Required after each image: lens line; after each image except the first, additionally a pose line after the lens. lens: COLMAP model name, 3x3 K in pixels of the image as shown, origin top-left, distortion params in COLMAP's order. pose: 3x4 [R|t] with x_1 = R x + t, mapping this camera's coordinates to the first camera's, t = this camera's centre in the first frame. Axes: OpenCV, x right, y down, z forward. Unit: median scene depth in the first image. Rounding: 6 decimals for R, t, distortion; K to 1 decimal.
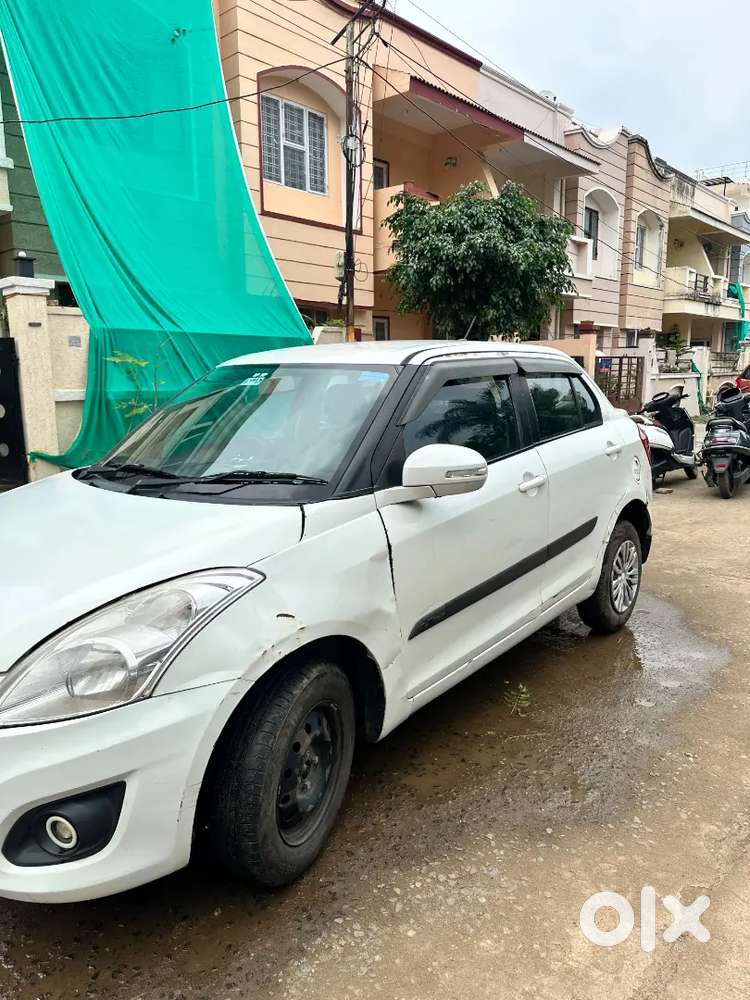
lens RADIAL K [[708.5, 0, 374.2], [0, 708.5, 493.7], [0, 0, 1]] dist [0.017656, -0.022832]
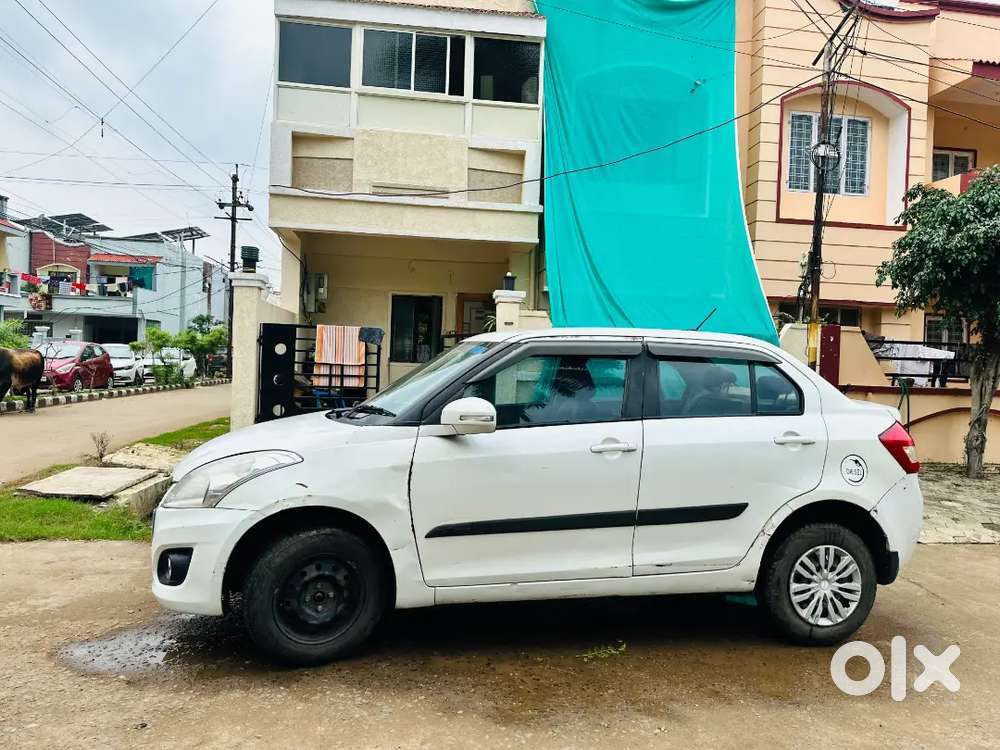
lens RADIAL K [[708.5, 0, 499.4], [0, 708.5, 366.2], [0, 0, 1]] dist [0.017656, -0.022832]
pose [[0.759602, 0.033682, -0.649515, 0.377423], [-0.151874, 0.980235, -0.126784, 0.013173], [0.632407, 0.194950, 0.749704, 0.004423]]
